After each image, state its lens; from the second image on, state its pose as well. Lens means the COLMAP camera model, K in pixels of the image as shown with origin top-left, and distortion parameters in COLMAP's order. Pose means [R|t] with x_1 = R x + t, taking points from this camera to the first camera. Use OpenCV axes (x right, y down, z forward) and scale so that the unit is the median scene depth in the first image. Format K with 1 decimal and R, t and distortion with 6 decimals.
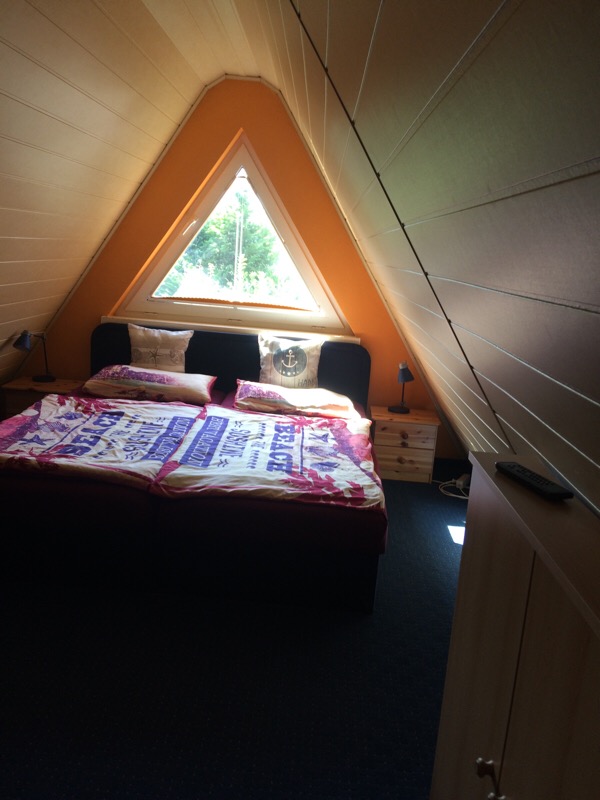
lens RADIAL K [[666.9, 0, 300.0], [0, 666.9, 400.0], [0, 0, 1]] dist [0.104174, -0.177595]
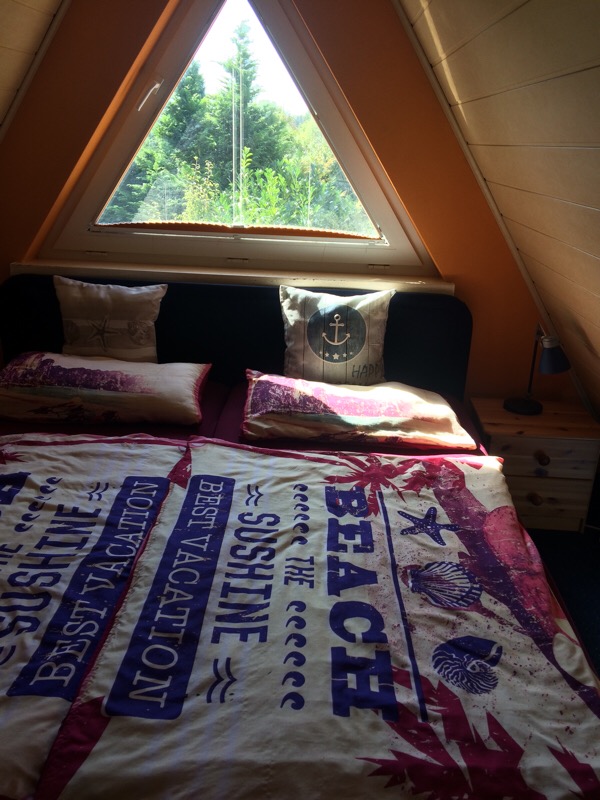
lens RADIAL K [[666.9, 0, 300.0], [0, 666.9, 400.0], [0, 0, 1]] dist [0.104174, -0.177595]
pose [[0.999143, -0.035557, -0.021206, -0.041846], [0.038262, 0.988694, 0.144984, -0.099330], [0.015811, -0.145671, 0.989207, 0.487047]]
